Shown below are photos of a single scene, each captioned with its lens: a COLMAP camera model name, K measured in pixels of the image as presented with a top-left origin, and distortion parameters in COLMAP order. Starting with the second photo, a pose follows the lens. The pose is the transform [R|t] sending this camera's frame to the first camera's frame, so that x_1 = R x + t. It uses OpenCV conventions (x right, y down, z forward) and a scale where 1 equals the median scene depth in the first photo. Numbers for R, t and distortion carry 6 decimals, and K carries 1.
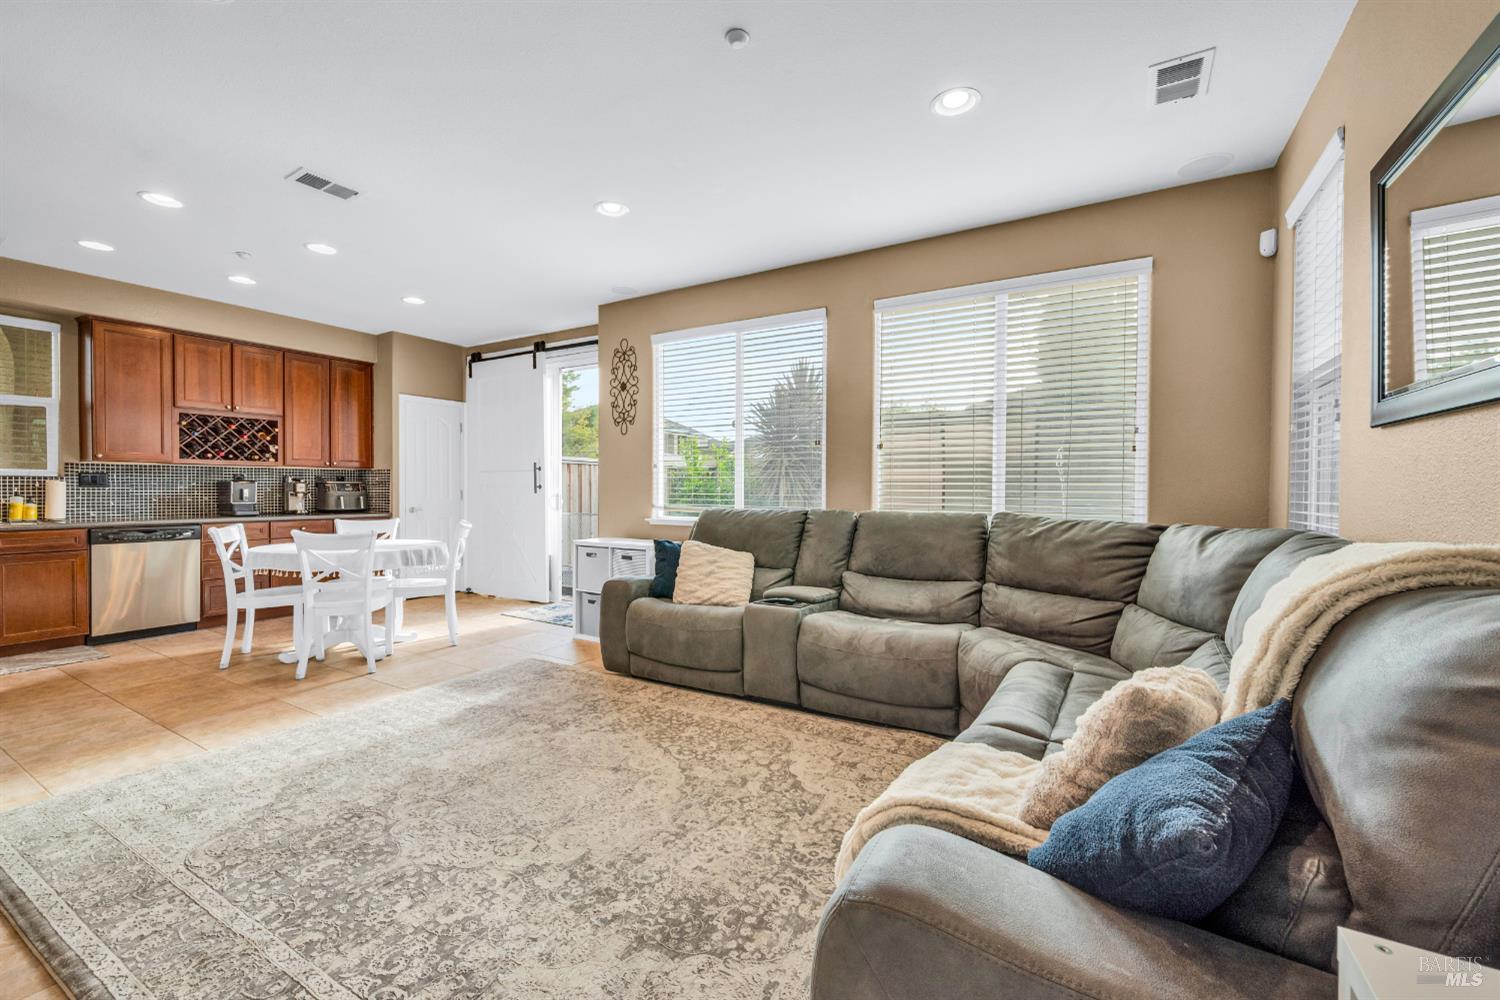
lens RADIAL K [[606.1, 0, 742.2], [0, 606.1, 496.6], [0, 0, 1]] dist [0.007593, 0.000136]
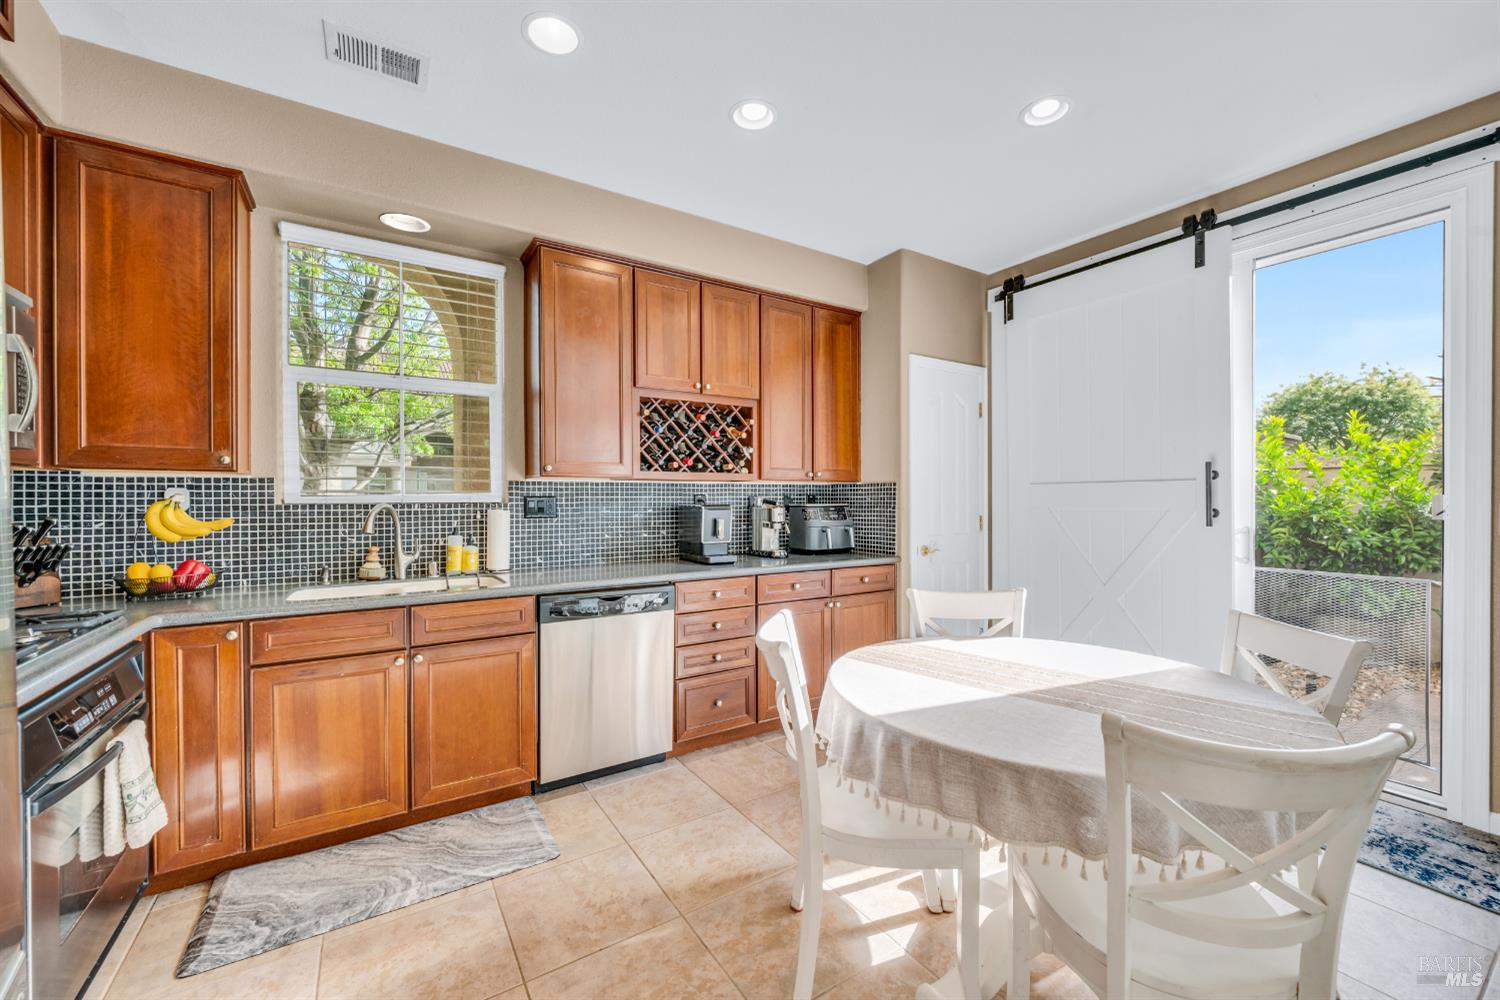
lens RADIAL K [[606.1, 0, 747.6], [0, 606.1, 505.3], [0, 0, 1]] dist [0.007593, 0.000136]
pose [[0.890604, -0.001926, -0.454775, -0.590569], [0.001107, 0.999997, -0.002068, -0.028493], [0.454778, 0.001338, 0.890604, 0.543457]]
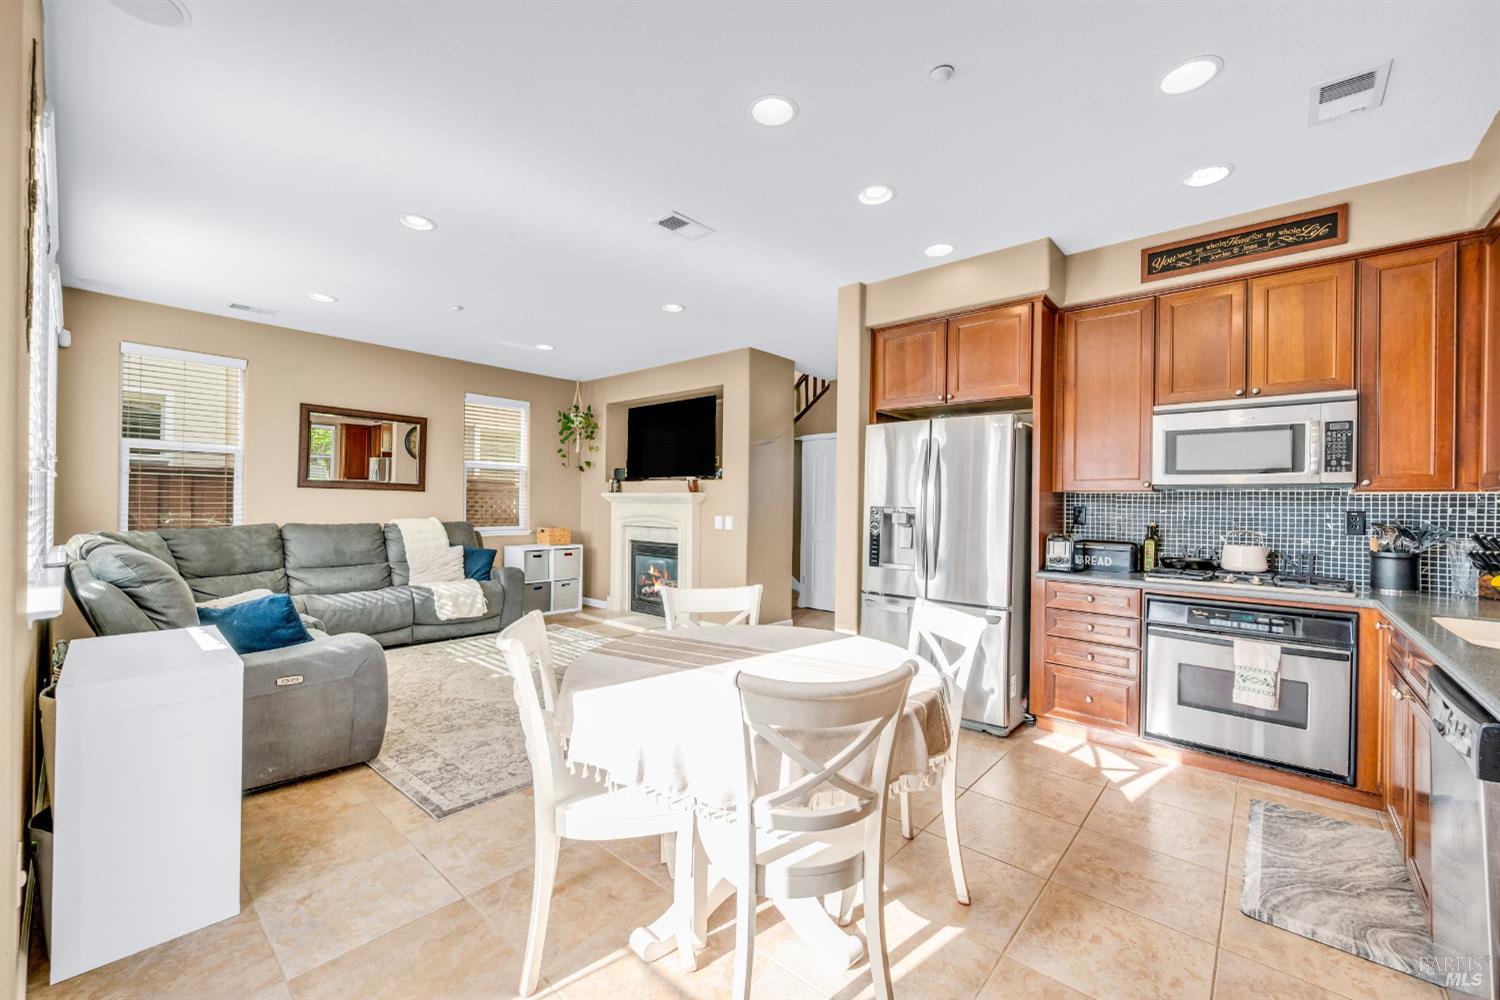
lens RADIAL K [[606.1, 0, 737.0], [0, 606.1, 510.5], [0, 0, 1]] dist [0.007593, 0.000136]
pose [[-0.976906, -0.021109, 0.212625, -0.673327], [-0.016862, 0.999621, 0.021766, -0.039048], [-0.213004, 0.017678, -0.976891, 1.340734]]
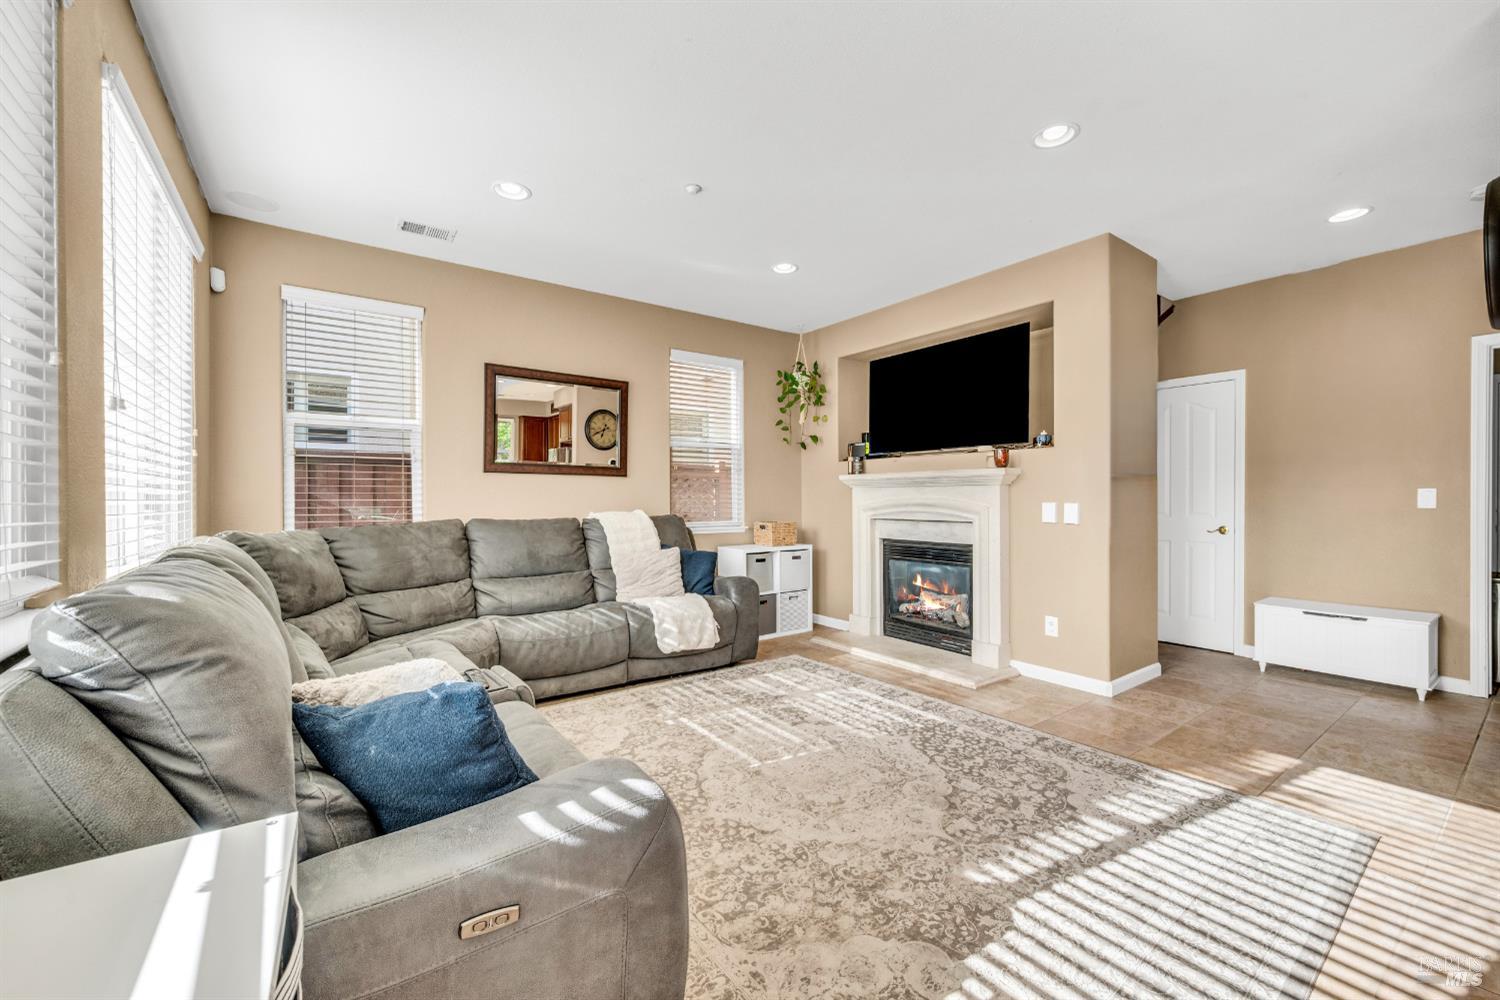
lens RADIAL K [[606.1, 0, 734.0], [0, 606.1, 508.8], [0, 0, 1]] dist [0.007593, 0.000136]
pose [[-0.904016, -0.010913, 0.427358, -0.324620], [0.001729, 0.999573, 0.029182, -0.015454], [-0.427494, 0.027120, -0.903611, 1.037828]]
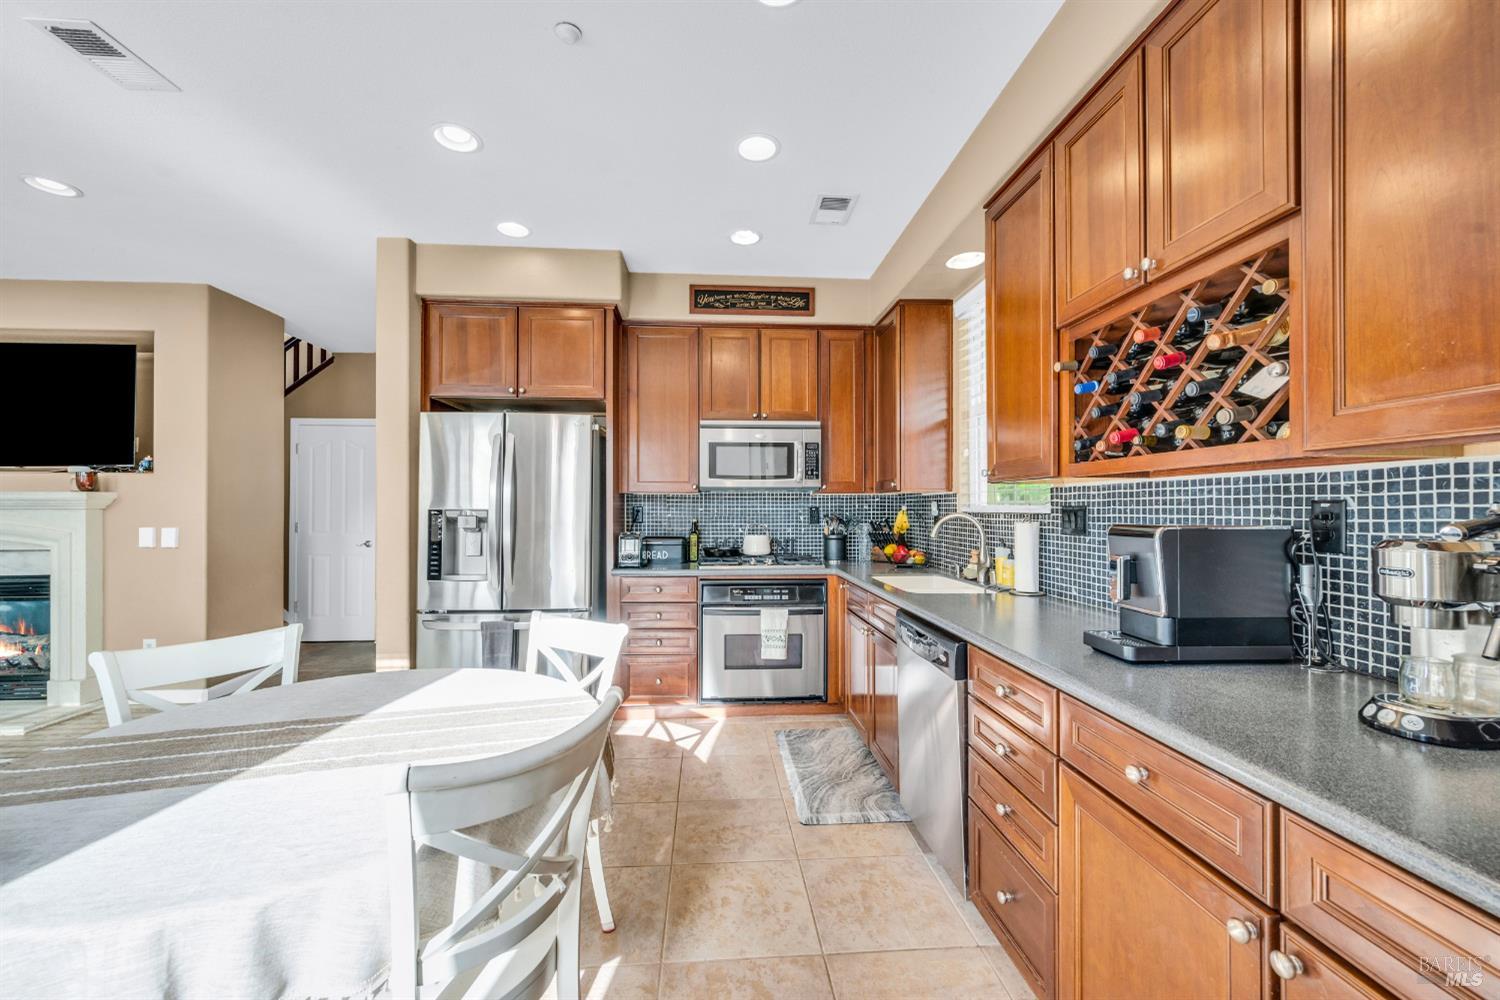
lens RADIAL K [[606.1, 0, 761.3], [0, 606.1, 508.1], [0, 0, 1]] dist [0.007593, 0.000136]
pose [[-0.835113, -0.003191, -0.550069, -0.610508], [-0.008246, 0.999943, 0.006718, -0.039107], [0.550017, 0.010146, -0.835092, 1.286207]]
